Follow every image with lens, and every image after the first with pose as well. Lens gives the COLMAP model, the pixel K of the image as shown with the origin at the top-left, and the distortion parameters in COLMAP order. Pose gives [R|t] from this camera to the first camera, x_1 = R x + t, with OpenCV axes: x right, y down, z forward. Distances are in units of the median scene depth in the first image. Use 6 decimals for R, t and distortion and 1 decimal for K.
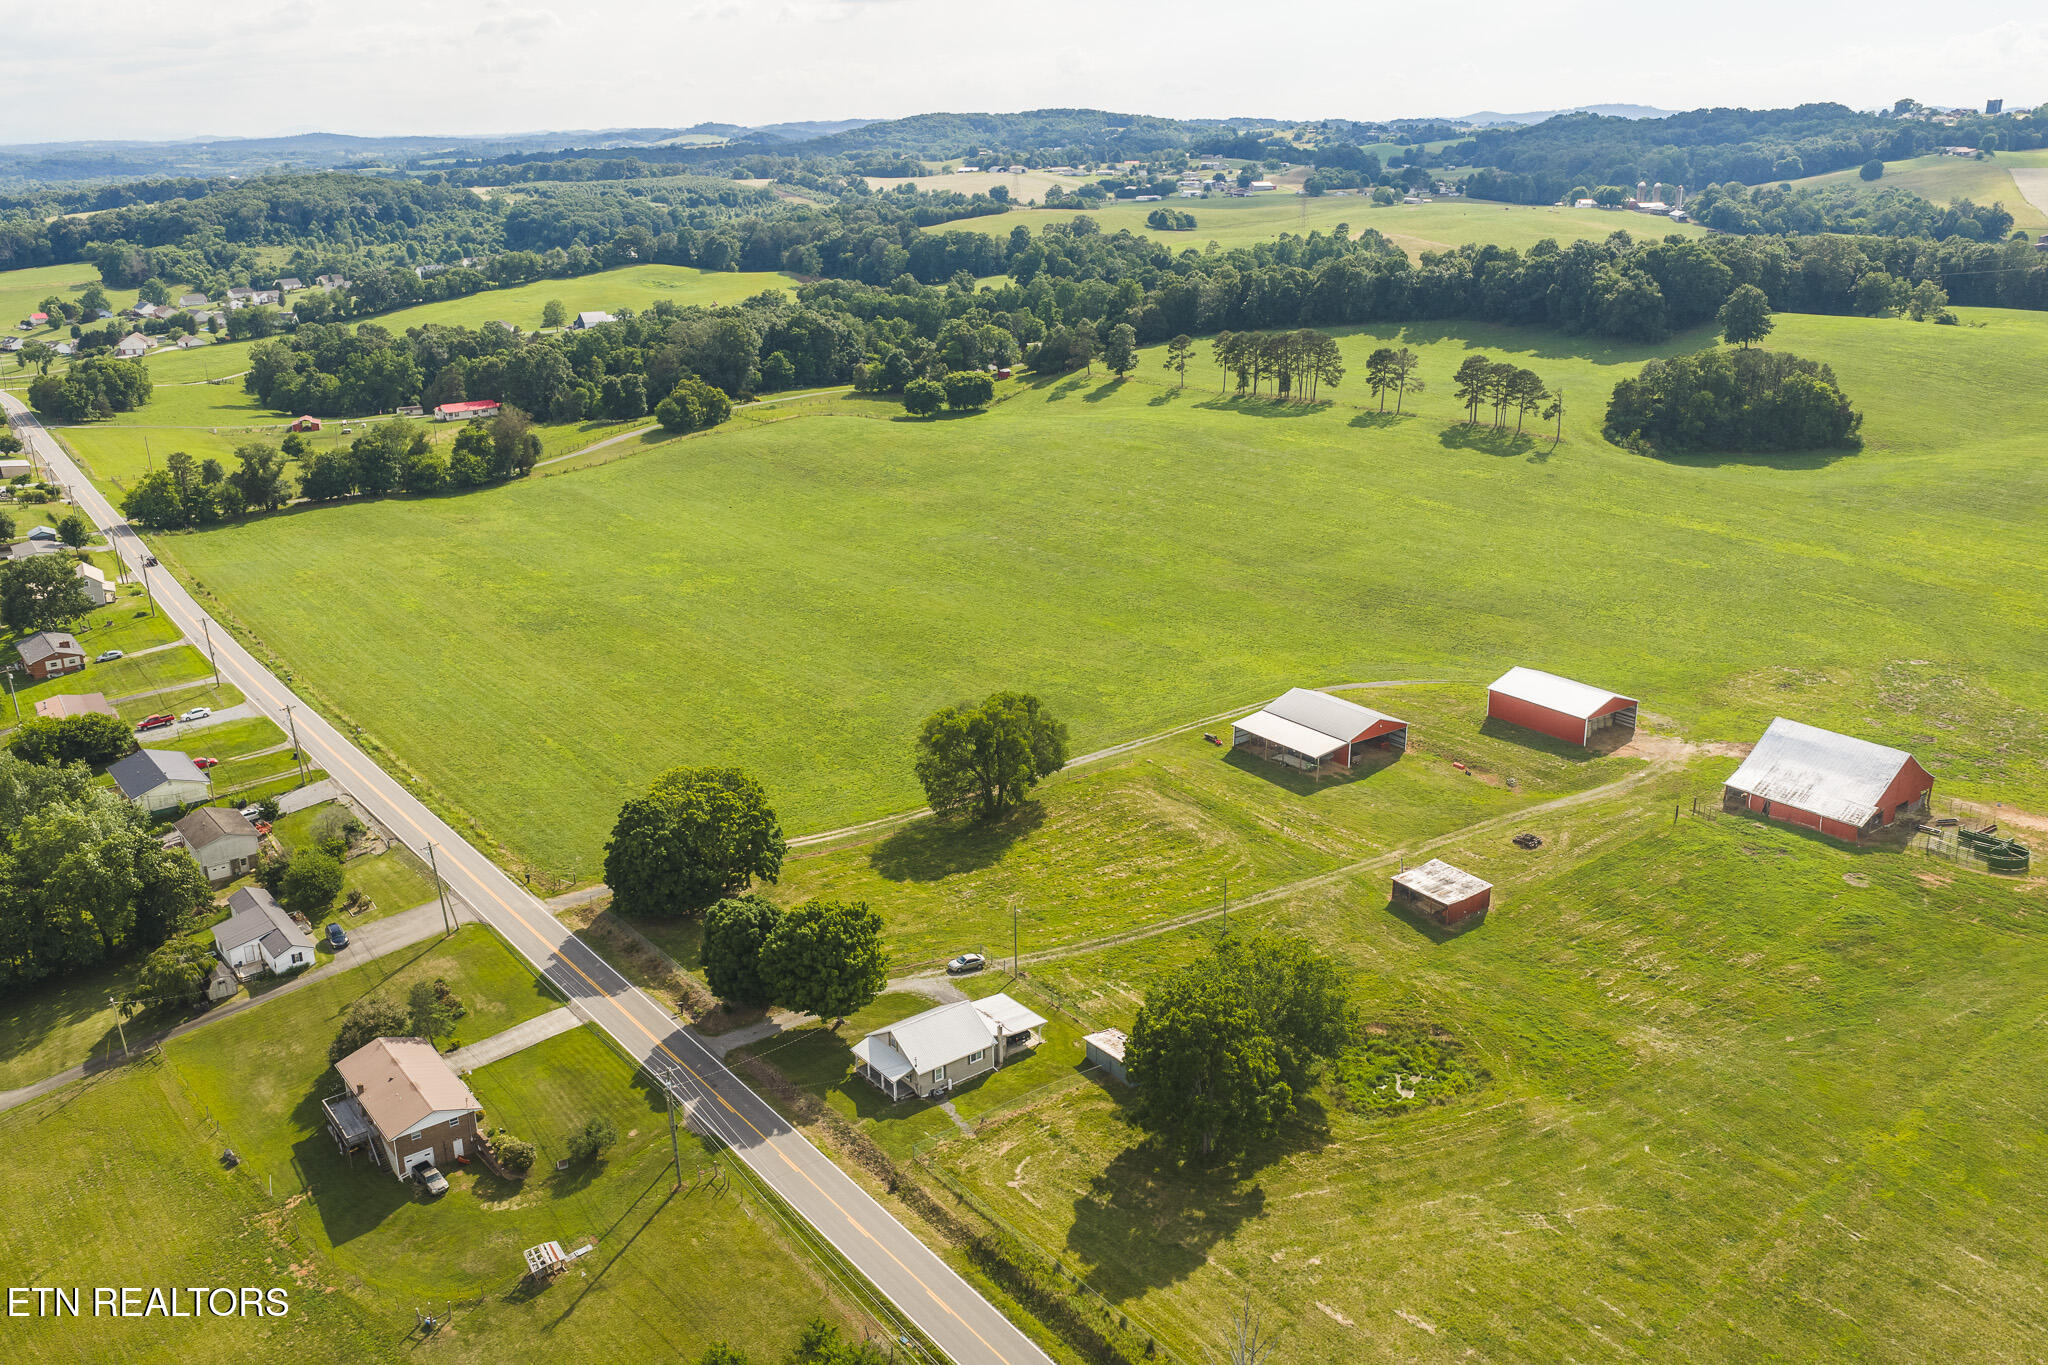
lens RADIAL K [[1686.9, 0, 1024.0], [0, 1686.9, 682.5], [0, 0, 1]] dist [0.014348, -0.023980]
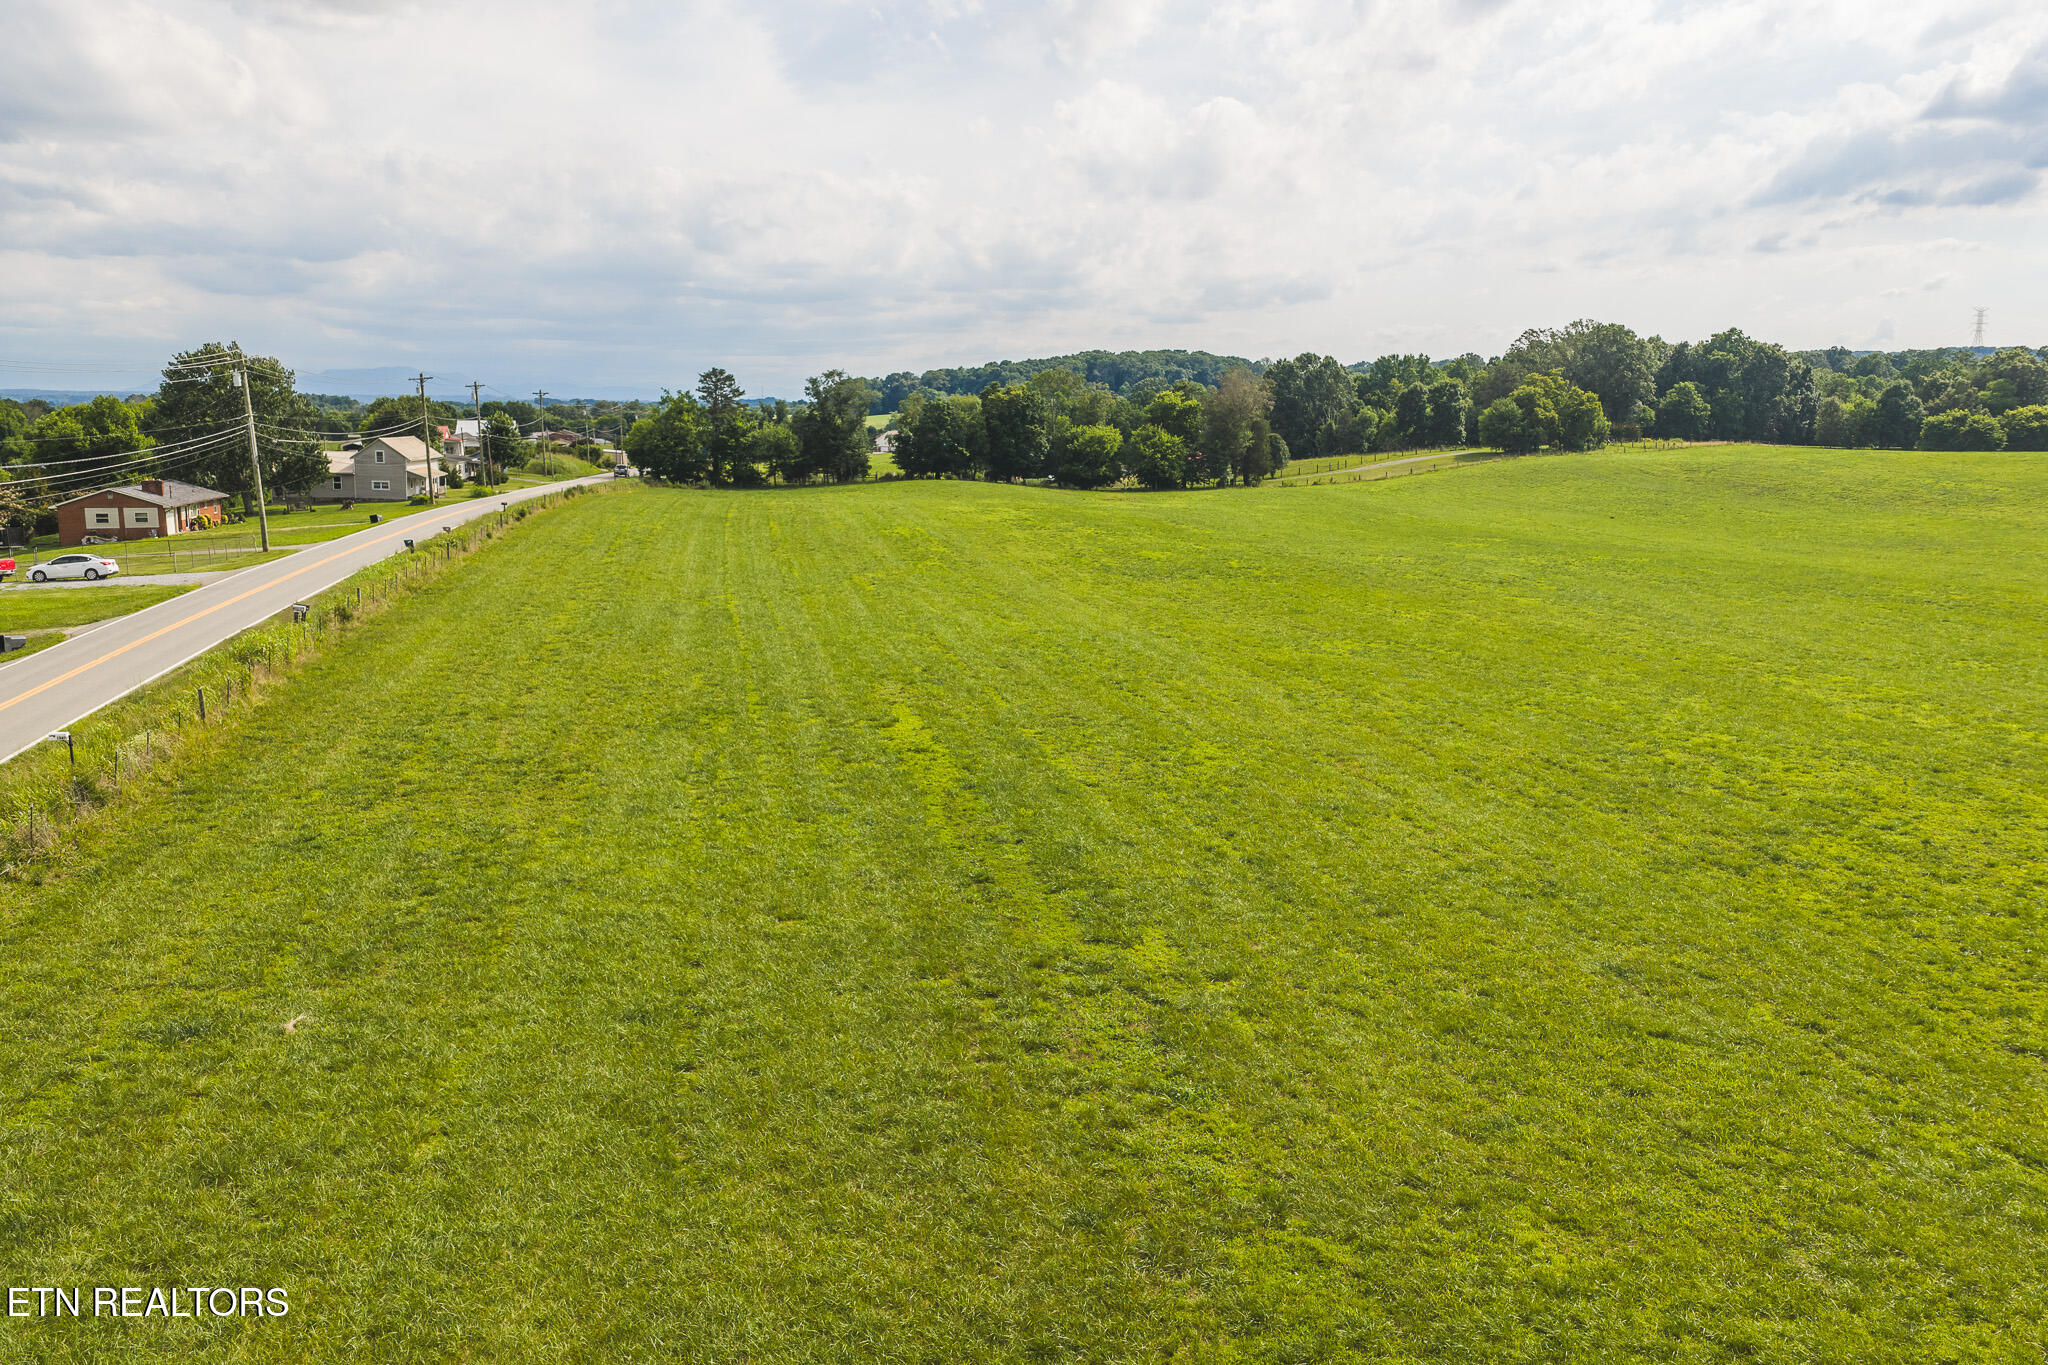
lens RADIAL K [[1686.9, 0, 1024.0], [0, 1686.9, 682.5], [0, 0, 1]] dist [0.014348, -0.023980]
pose [[0.890824, 0.091549, -0.445031, -0.086450], [-0.157626, 0.980928, -0.113732, 0.026274], [0.426131, 0.171463, 0.888264, 0.412677]]
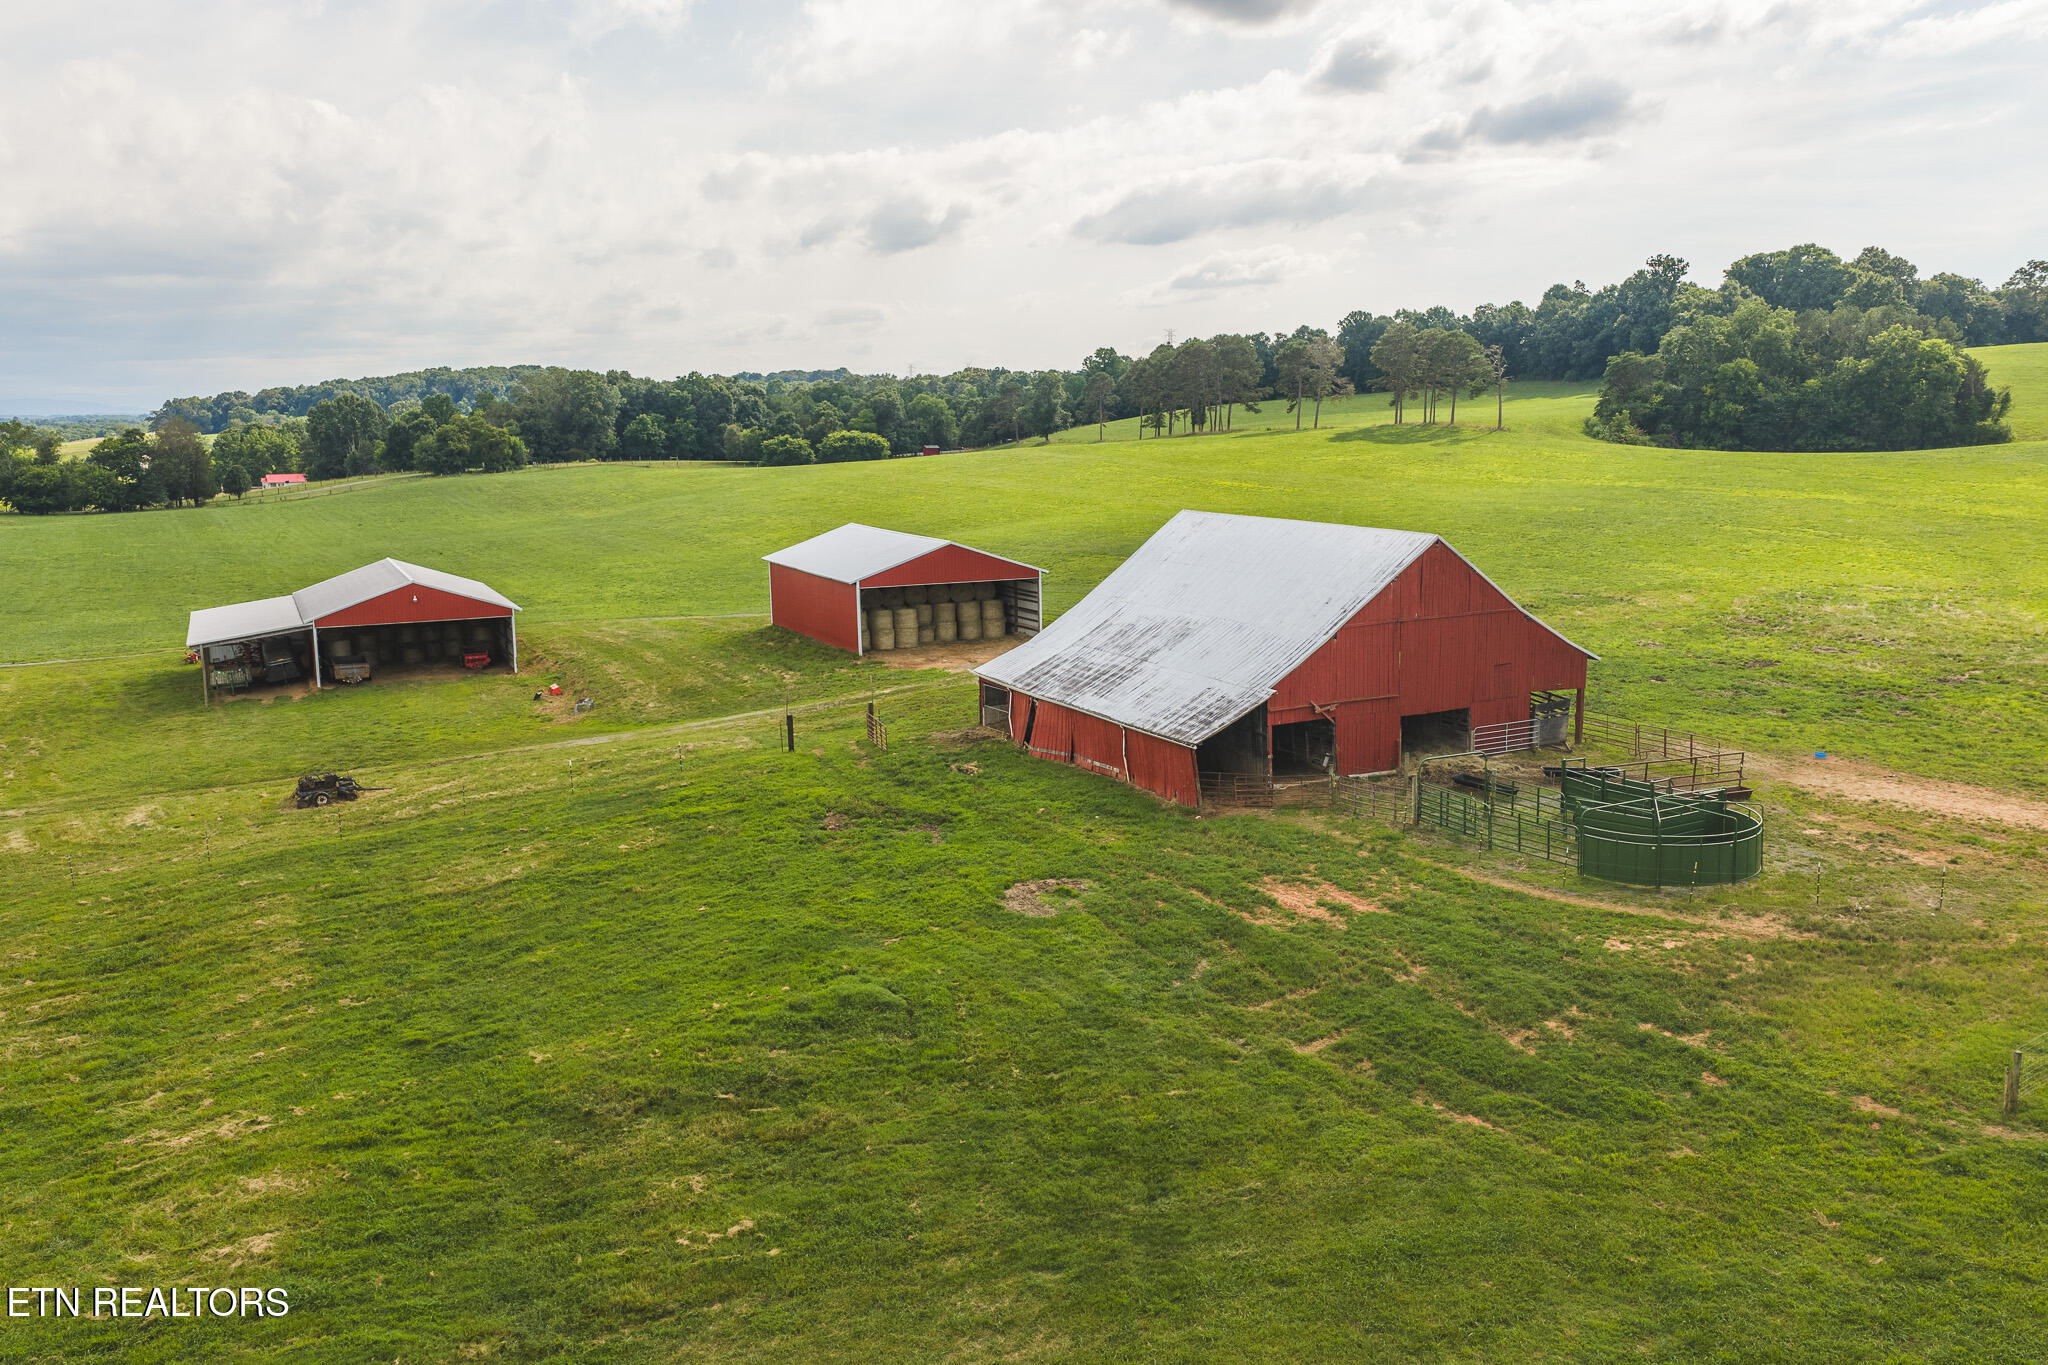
lens RADIAL K [[1686.9, 0, 1024.0], [0, 1686.9, 682.5], [0, 0, 1]] dist [0.014348, -0.023980]
pose [[0.984487, 0.031406, -0.172625, 0.206764], [-0.057187, 0.987561, -0.146471, 0.047543], [0.165877, 0.154071, 0.974036, 0.291224]]
